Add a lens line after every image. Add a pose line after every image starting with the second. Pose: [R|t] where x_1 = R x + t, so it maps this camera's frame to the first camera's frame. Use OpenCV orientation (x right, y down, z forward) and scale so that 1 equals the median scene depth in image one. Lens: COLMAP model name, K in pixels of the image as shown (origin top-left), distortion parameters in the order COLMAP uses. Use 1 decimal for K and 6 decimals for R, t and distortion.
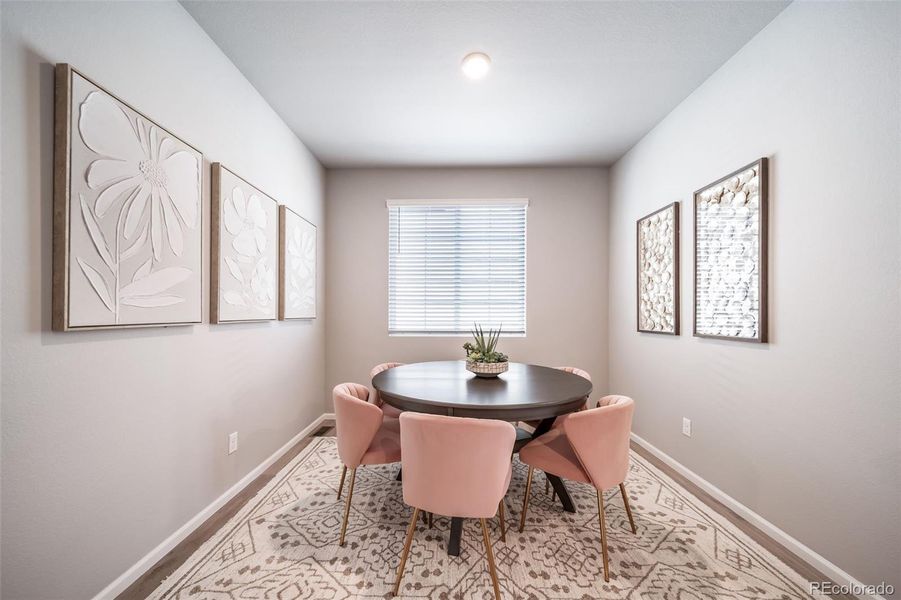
lens RADIAL K [[326.0, 0, 442.0], [0, 326.0, 317.4], [0, 0, 1]] dist [-0.000760, -0.000116]
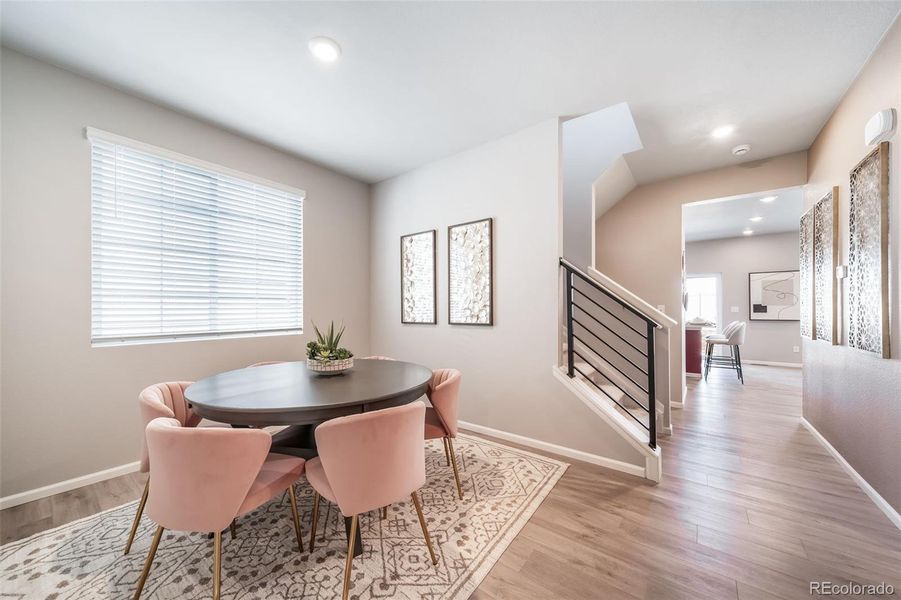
lens RADIAL K [[326.0, 0, 442.0], [0, 326.0, 317.4], [0, 0, 1]] dist [-0.000760, -0.000116]
pose [[0.588923, -0.023658, 0.807843, -0.469062], [0.015649, 0.999718, 0.017869, -0.000843], [-0.808038, 0.002118, 0.589127, 0.169244]]
